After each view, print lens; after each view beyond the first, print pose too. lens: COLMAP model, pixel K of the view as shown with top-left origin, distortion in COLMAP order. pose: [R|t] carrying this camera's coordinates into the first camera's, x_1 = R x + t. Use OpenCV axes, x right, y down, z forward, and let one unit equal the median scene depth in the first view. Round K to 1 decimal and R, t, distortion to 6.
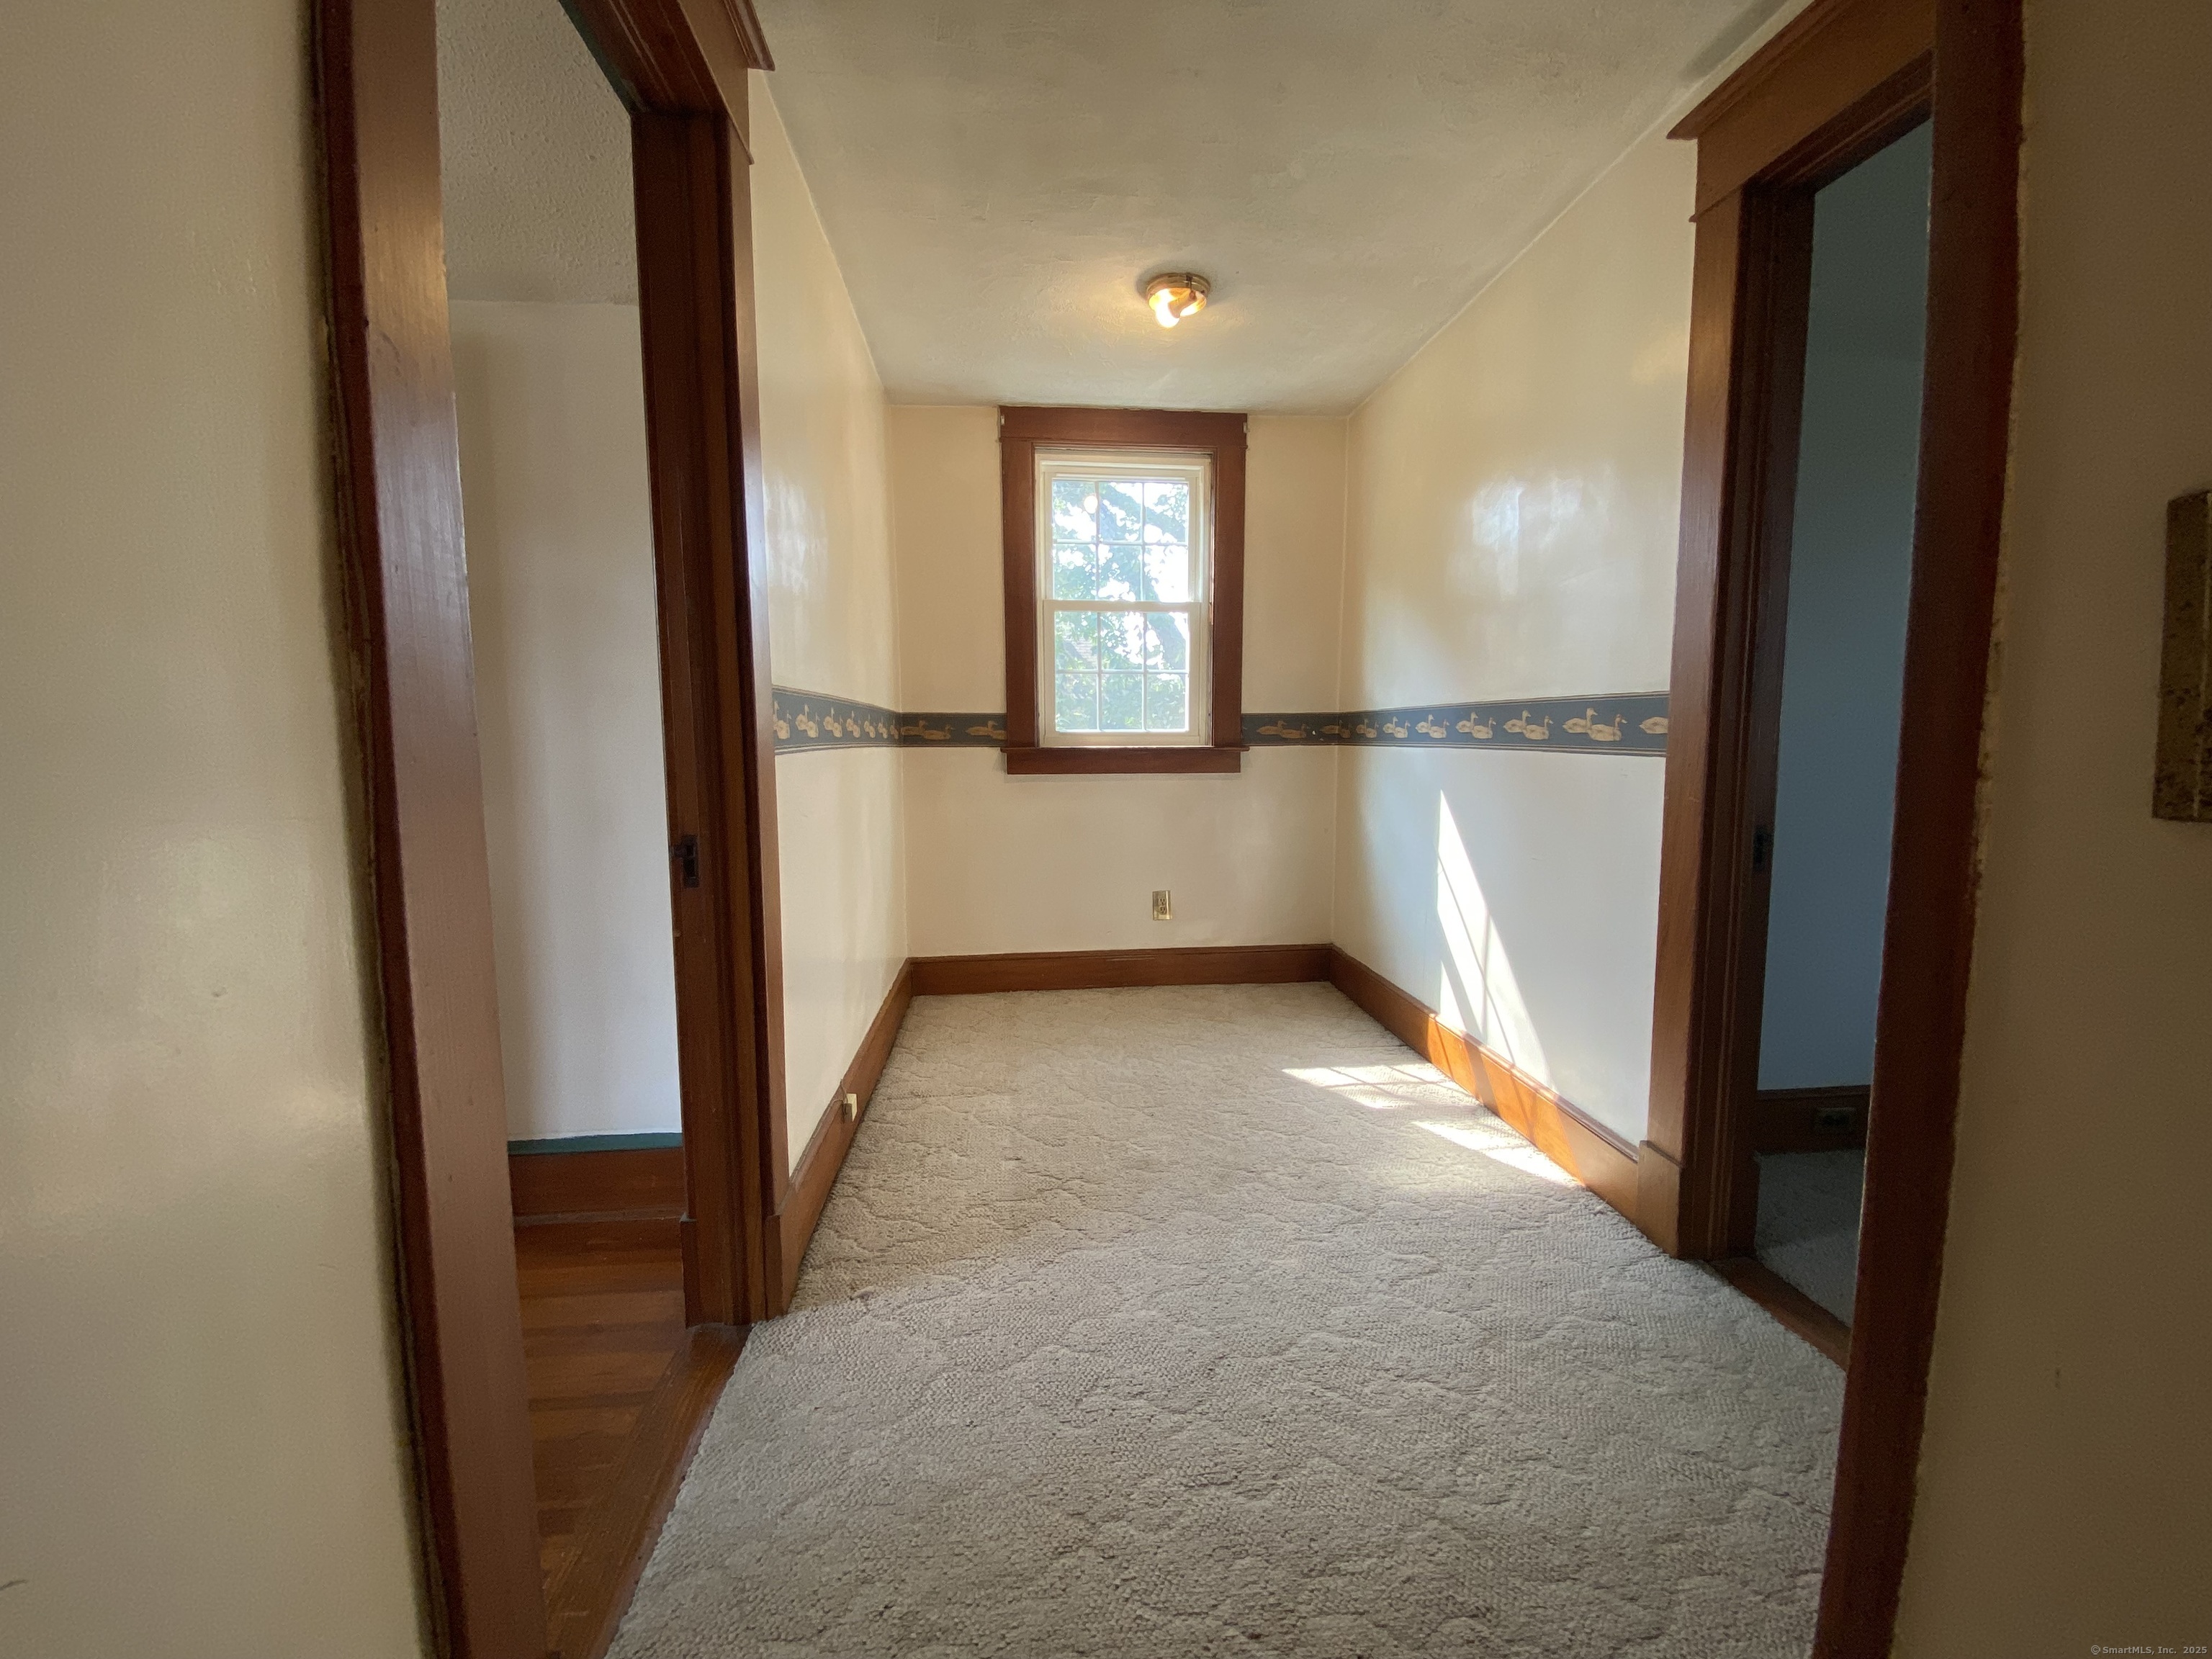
lens RADIAL K [[909.4, 0, 1105.2], [0, 909.4, 824.6], [0, 0, 1]] dist [0.005691, -0.006763]
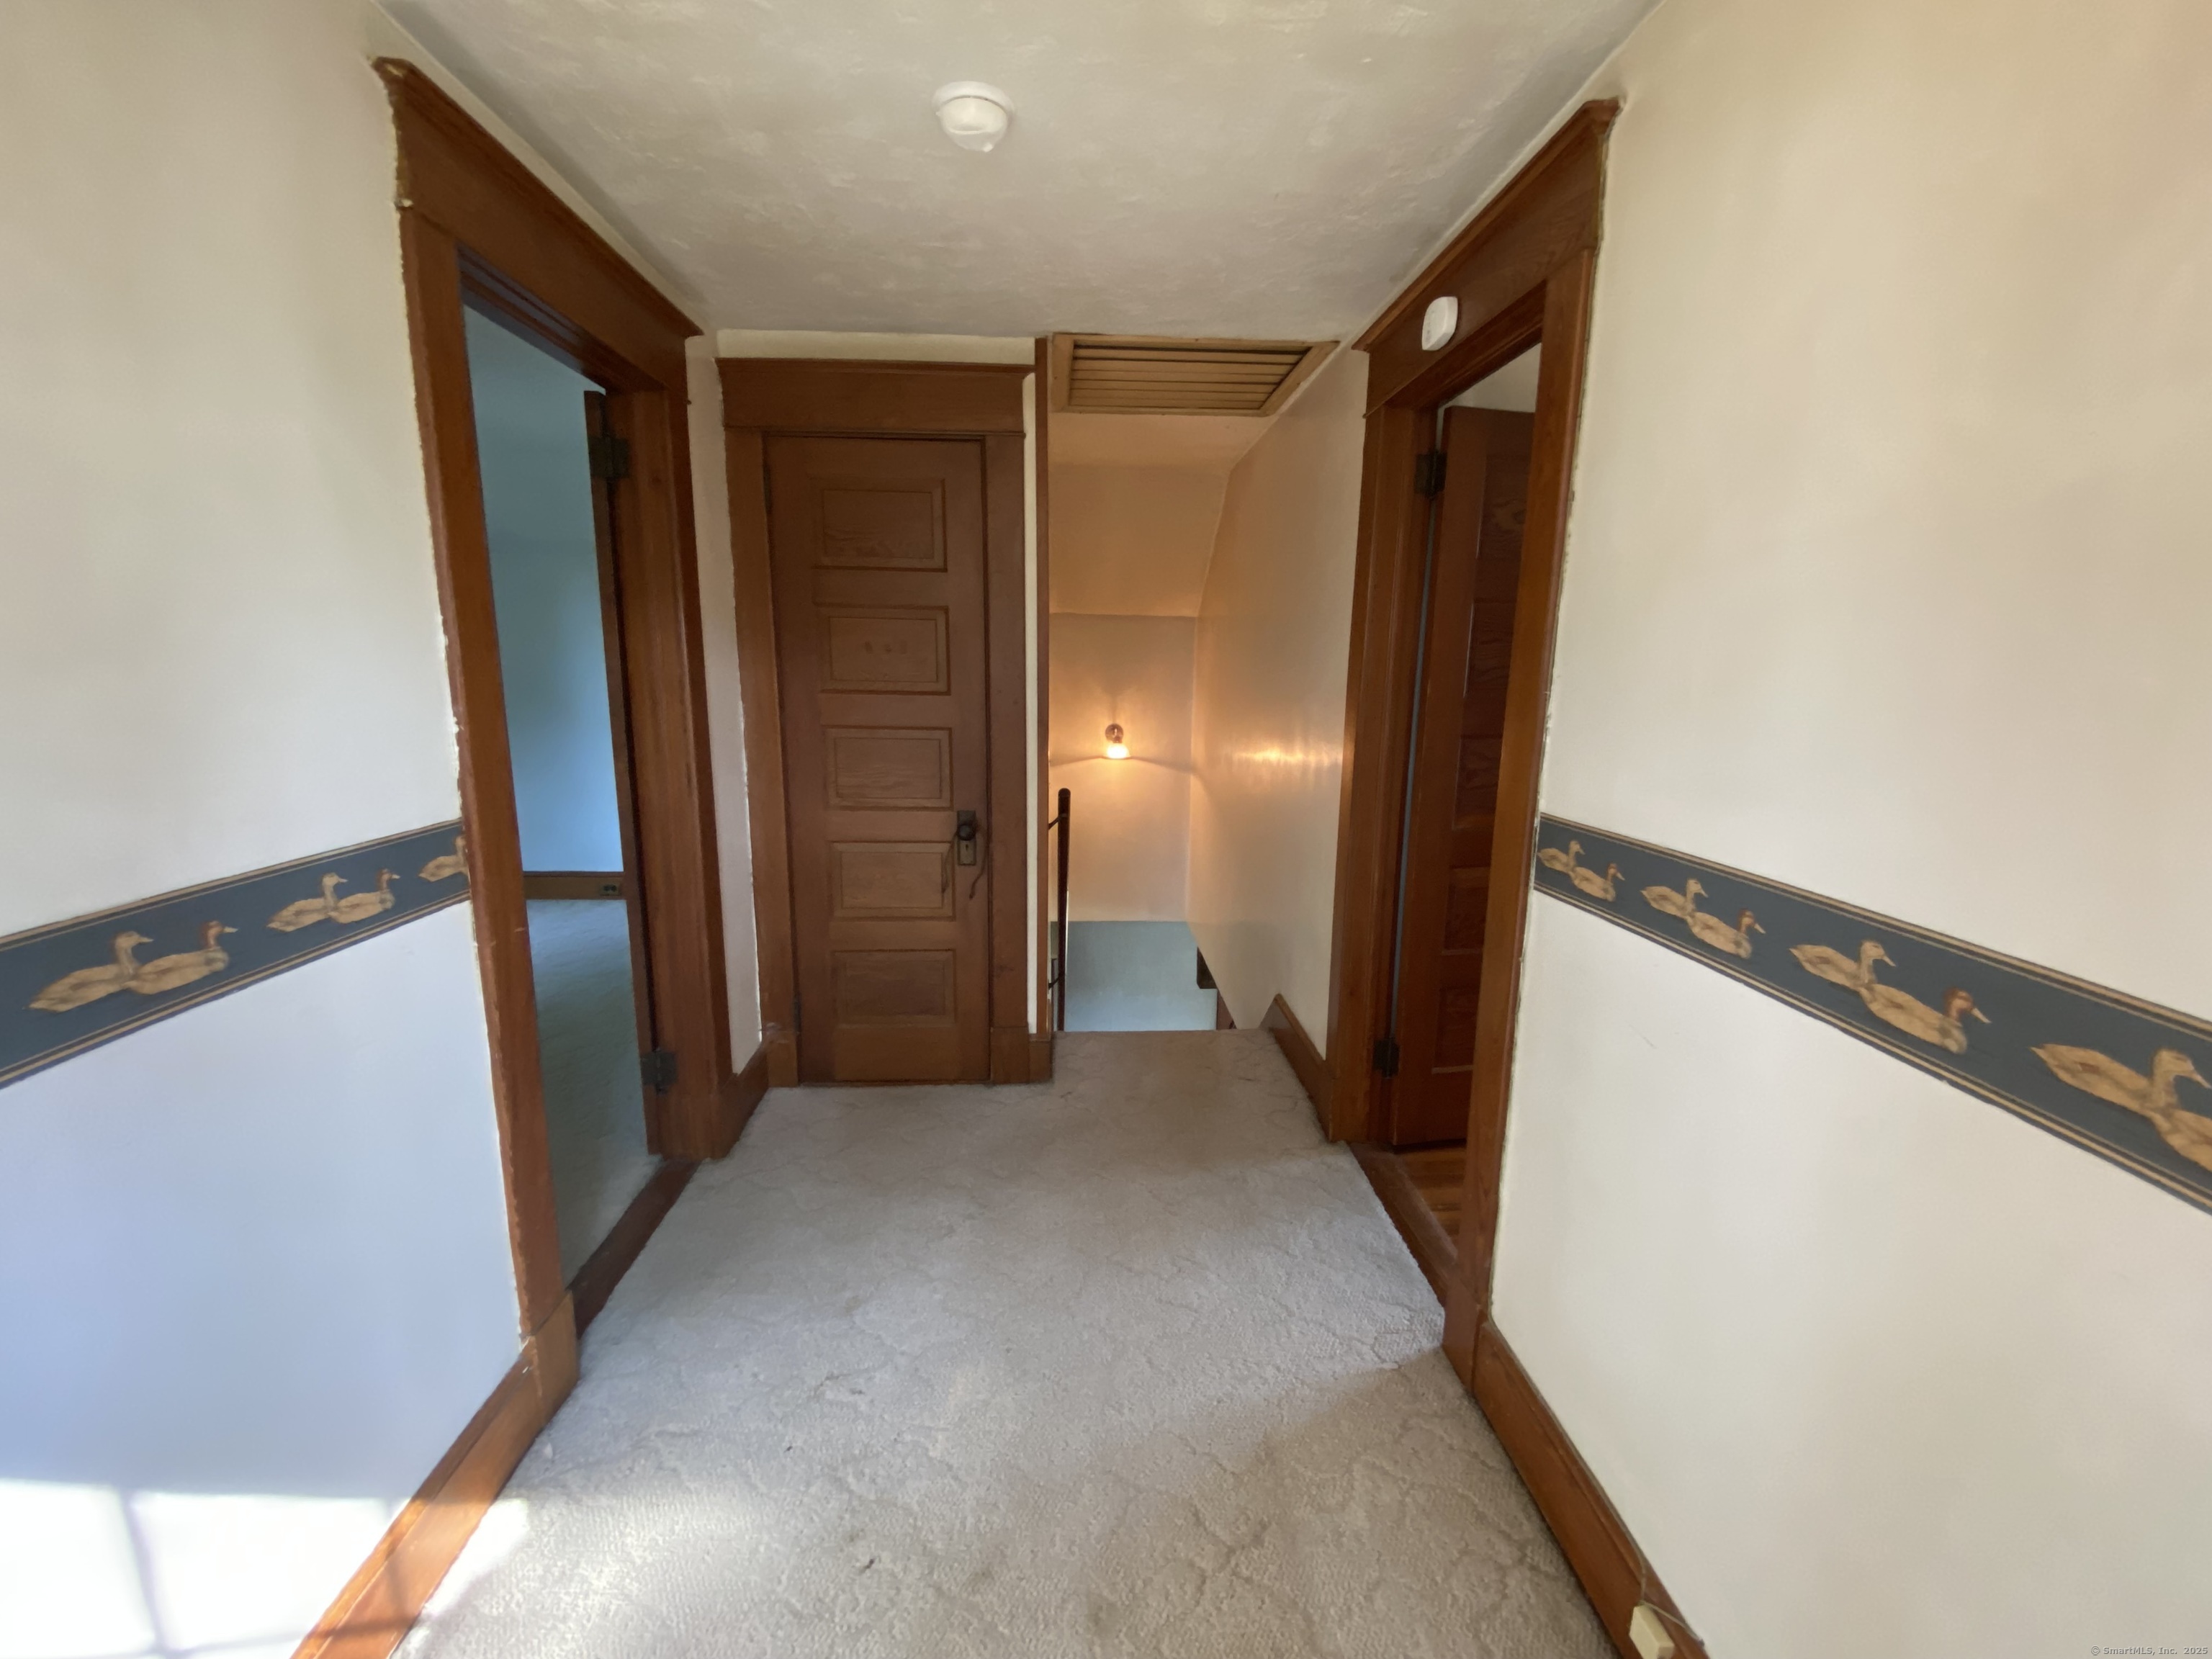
lens RADIAL K [[909.4, 0, 1102.6], [0, 909.4, 832.2], [0, 0, 1]] dist [0.005691, -0.006763]
pose [[-0.999099, -0.010286, 0.041165, 0.033302], [0.001698, 0.959699, 0.281025, -0.317286], [-0.042396, 0.280842, -0.958817, 1.548728]]
